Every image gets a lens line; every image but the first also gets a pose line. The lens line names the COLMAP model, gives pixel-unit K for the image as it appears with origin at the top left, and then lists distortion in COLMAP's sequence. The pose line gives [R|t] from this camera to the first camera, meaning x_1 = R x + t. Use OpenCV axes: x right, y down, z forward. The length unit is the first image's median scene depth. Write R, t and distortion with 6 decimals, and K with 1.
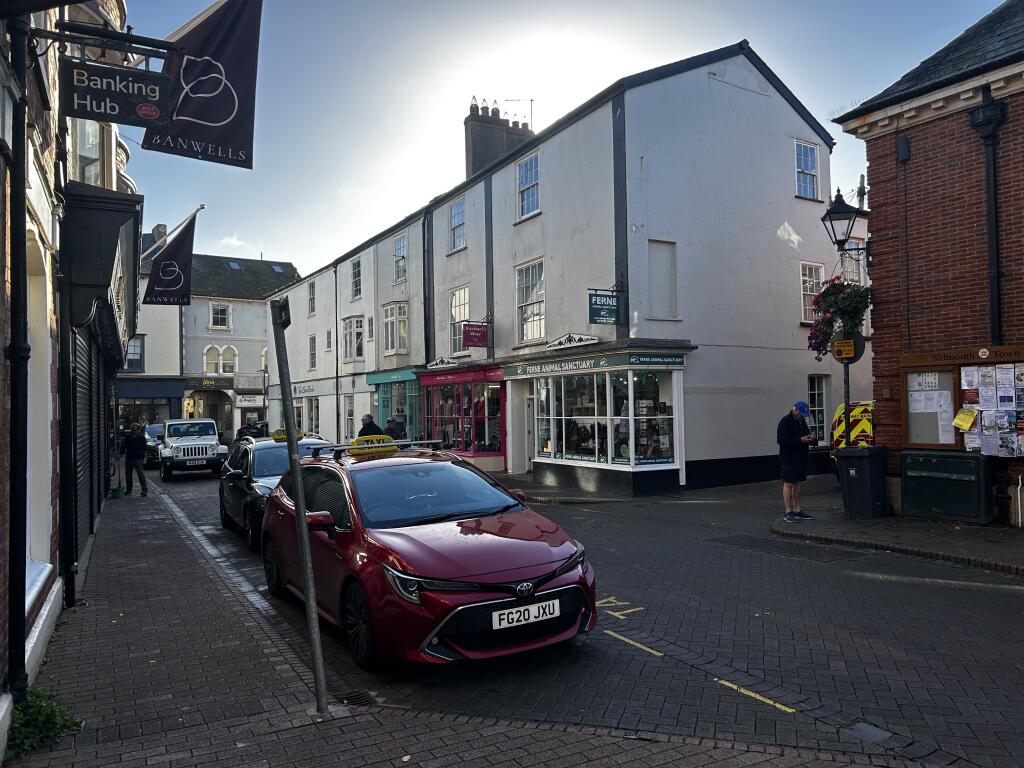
lens RADIAL K [[763.5, 0, 512.0], [0, 763.5, 384.0], [0, 0, 1]] dist [0.083919, -0.092155]
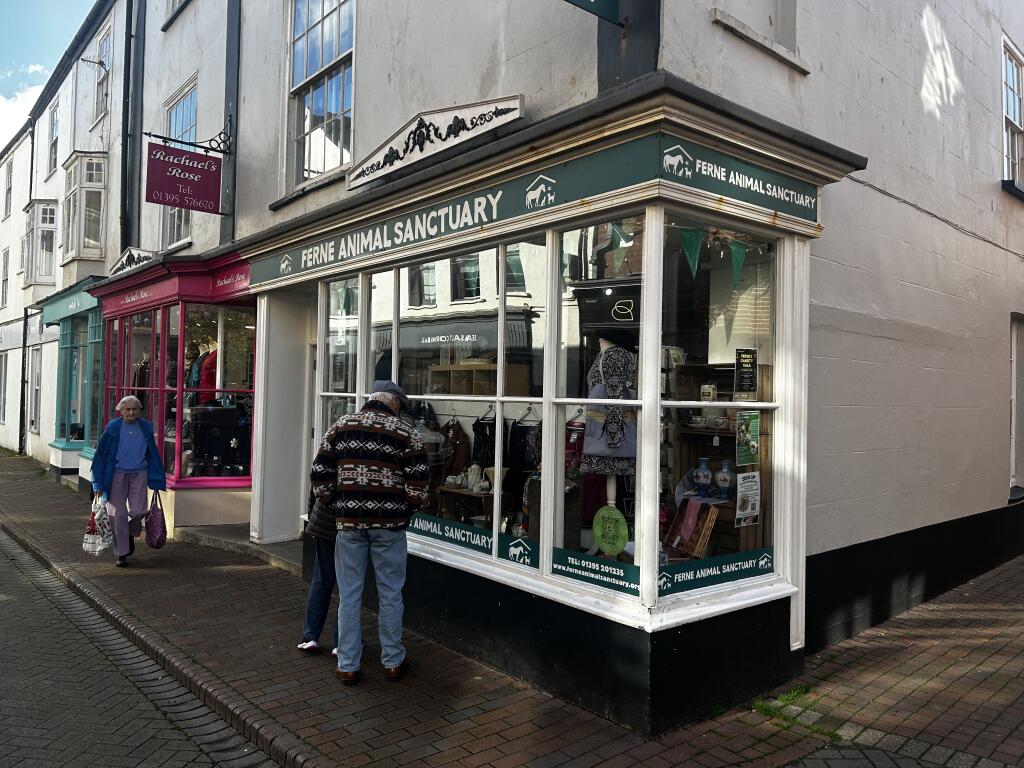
lens RADIAL K [[763.5, 0, 512.0], [0, 763.5, 384.0], [0, 0, 1]] dist [0.083919, -0.092155]
pose [[0.985211, 0.040841, 0.166409, 0.064835], [-0.043596, 0.998965, 0.012940, 0.033743], [-0.165708, -0.020004, 0.985972, 0.695934]]
